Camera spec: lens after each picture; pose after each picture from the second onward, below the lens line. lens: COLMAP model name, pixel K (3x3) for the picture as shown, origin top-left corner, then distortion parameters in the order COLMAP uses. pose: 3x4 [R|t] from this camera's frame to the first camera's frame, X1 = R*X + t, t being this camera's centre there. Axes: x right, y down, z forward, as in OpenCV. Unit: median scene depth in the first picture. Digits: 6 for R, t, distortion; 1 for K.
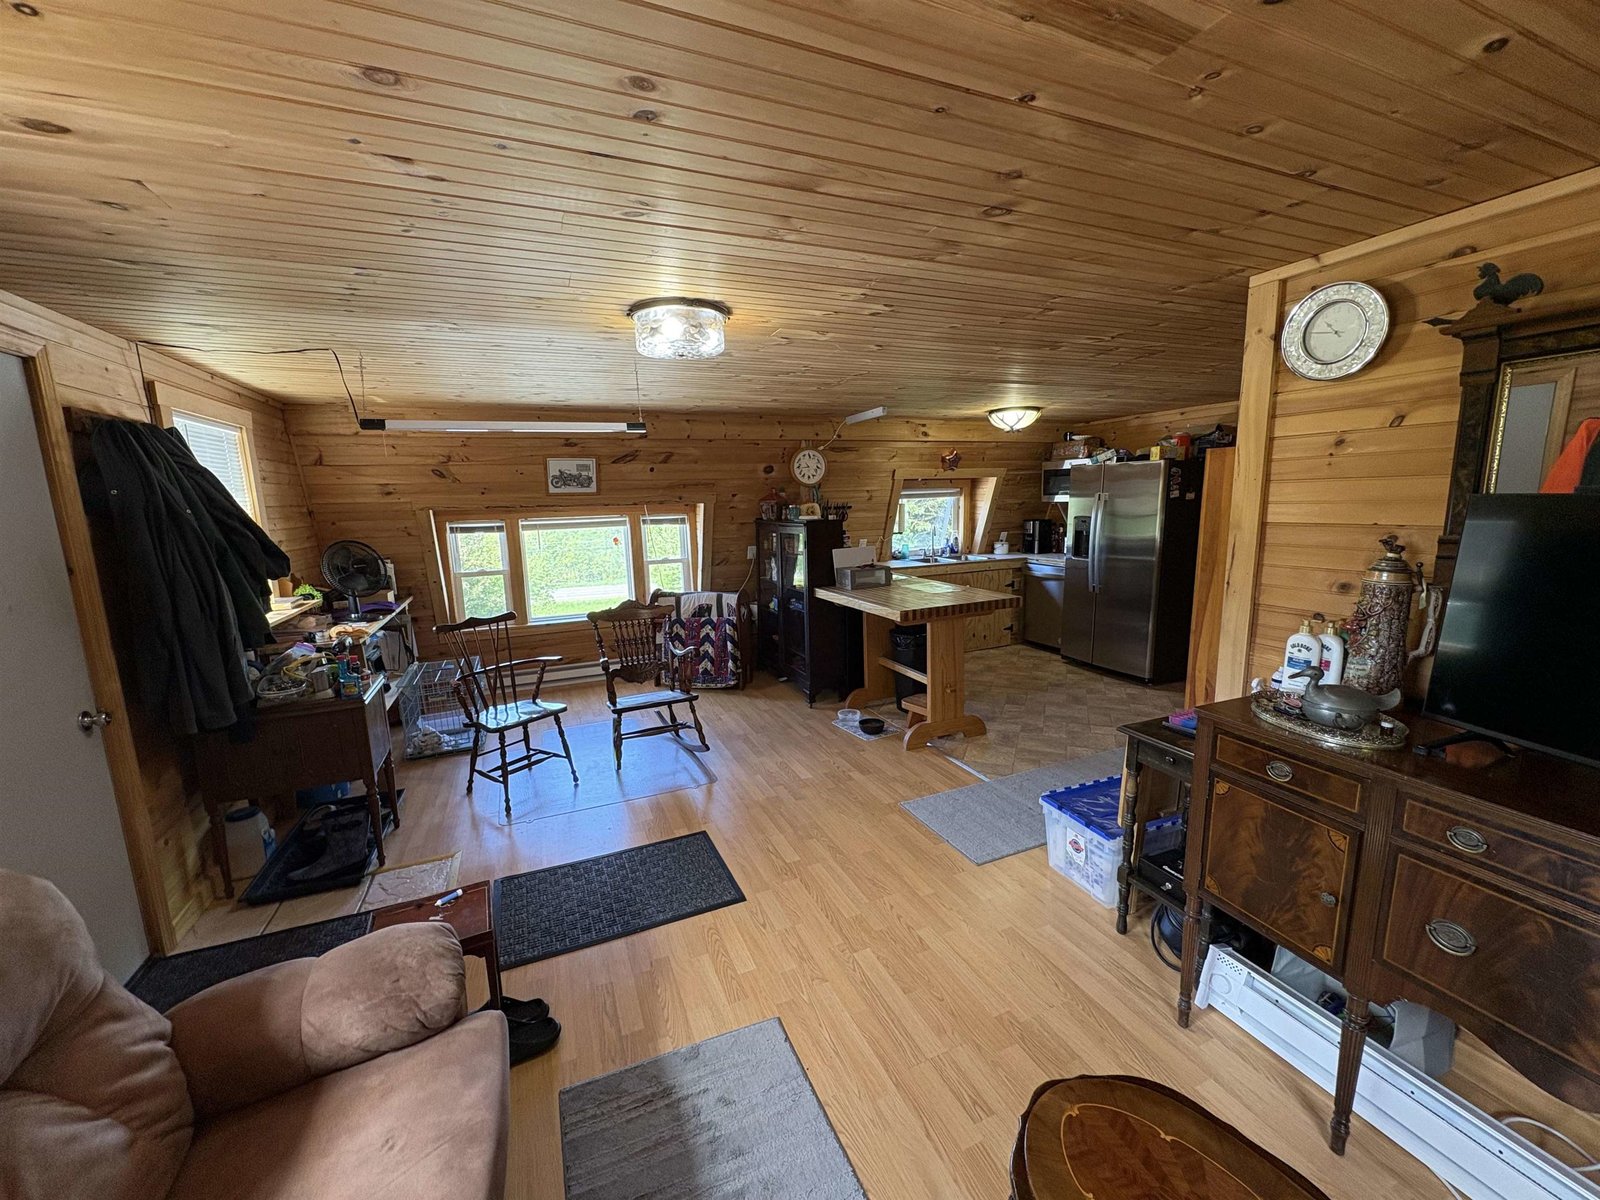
lens RADIAL K [[636.5, 0, 801.4], [0, 636.5, 606.0], [0, 0, 1]] dist [0.003133, -0.000294]
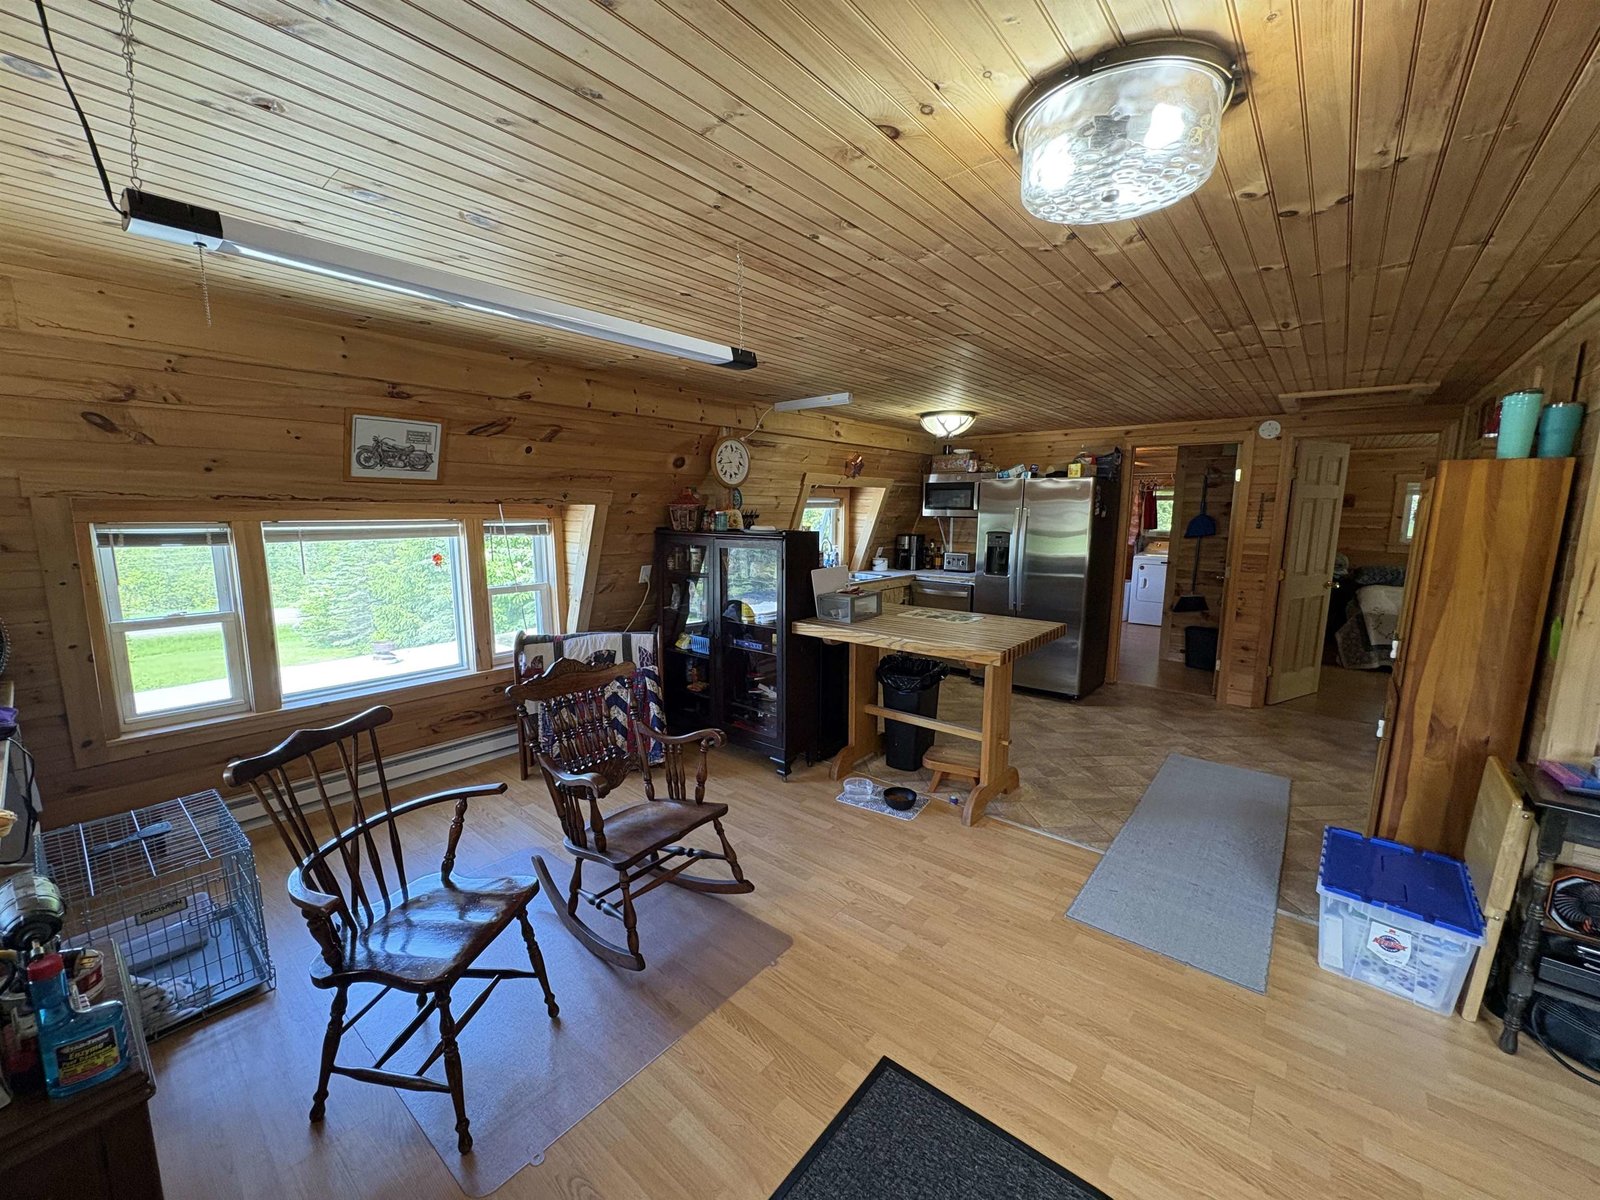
lens RADIAL K [[636.5, 0, 799.0], [0, 636.5, 604.2], [0, 0, 1]] dist [0.003133, -0.000294]
pose [[0.890682, -0.036326, 0.453173, -0.283638], [0.046360, 0.998864, -0.011050, -0.036855], [-0.452256, 0.030851, 0.891354, 0.298268]]
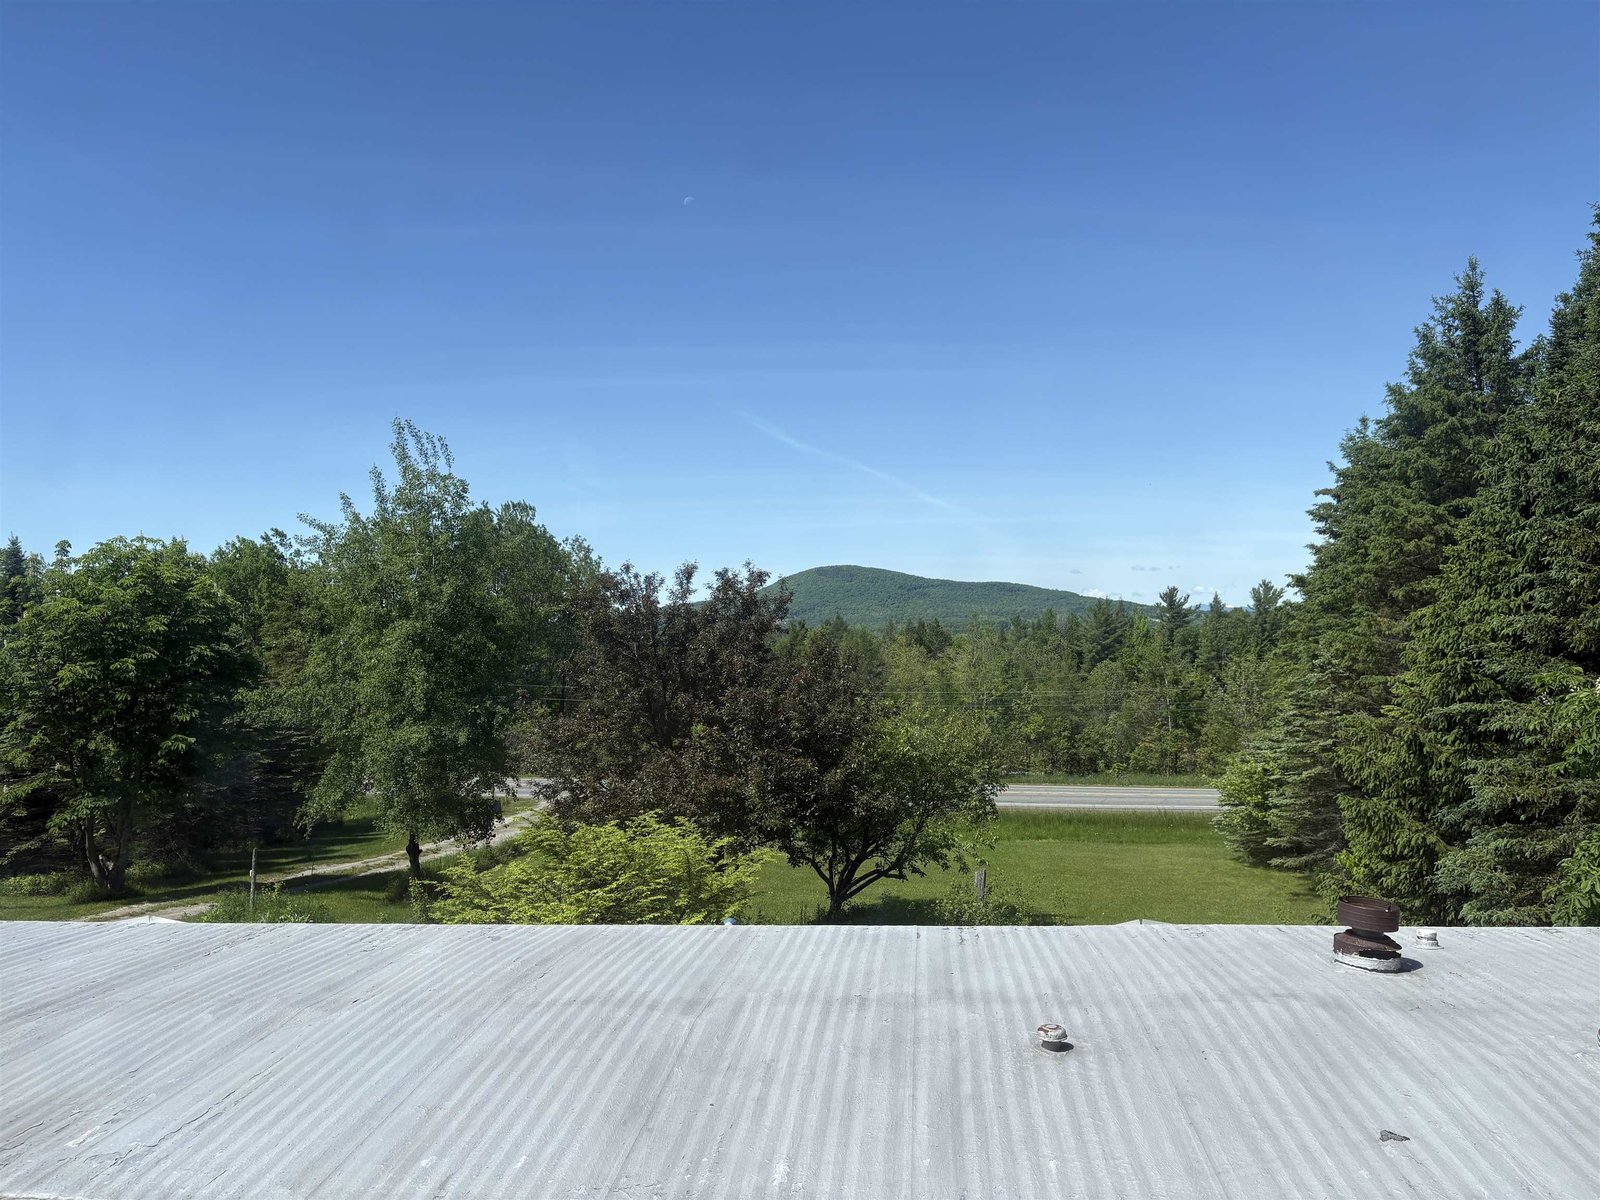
lens RADIAL K [[1222.2, 0, 798.1], [0, 1222.2, 605.3], [0, 0, 1]] dist [0.043781, -0.027144]
pose [[0.859545, -0.000294, -0.511060, -0.297771], [-0.089723, 0.984381, -0.151469, -0.039658], [0.503123, 0.176048, 0.846094, 0.421363]]
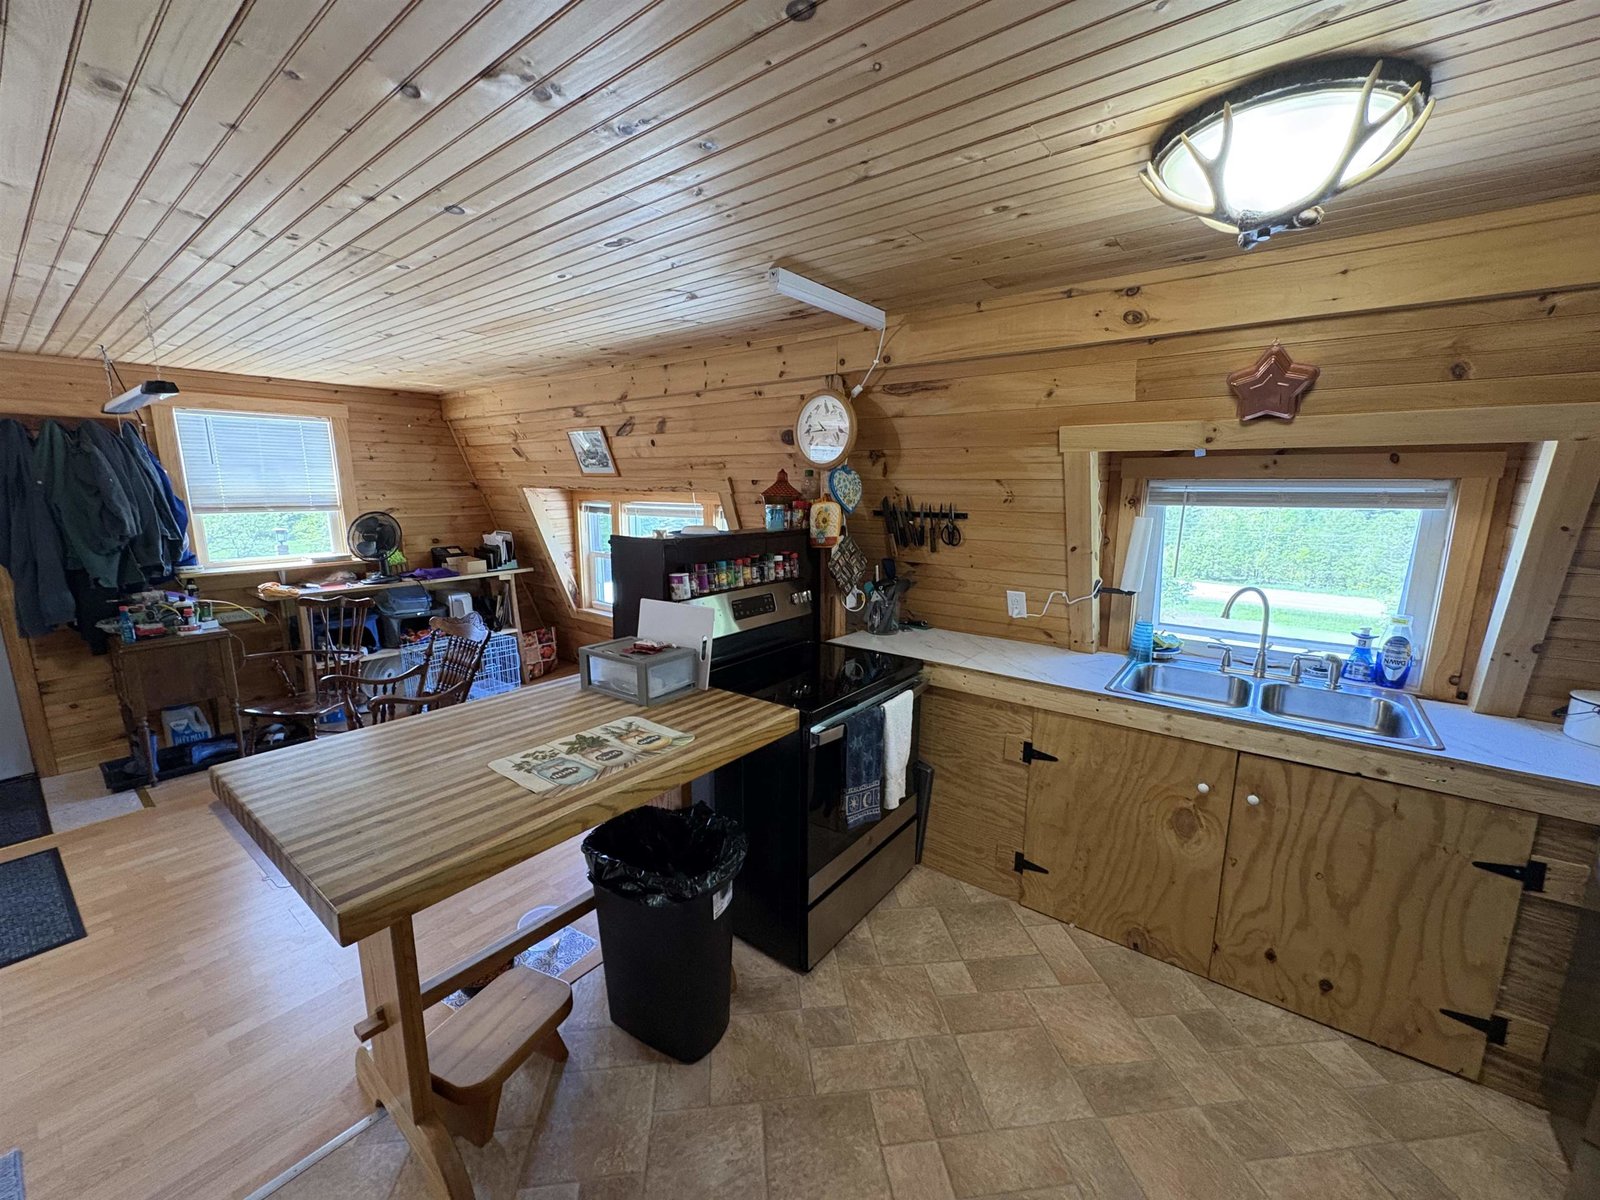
lens RADIAL K [[636.5, 0, 794.0], [0, 636.5, 600.4], [0, 0, 1]] dist [0.003133, -0.000294]
pose [[0.488650, 0.187734, -0.852043, 0.478716], [-0.165492, 0.978791, 0.120750, -0.150440], [0.856641, 0.082001, 0.509355, 0.771700]]
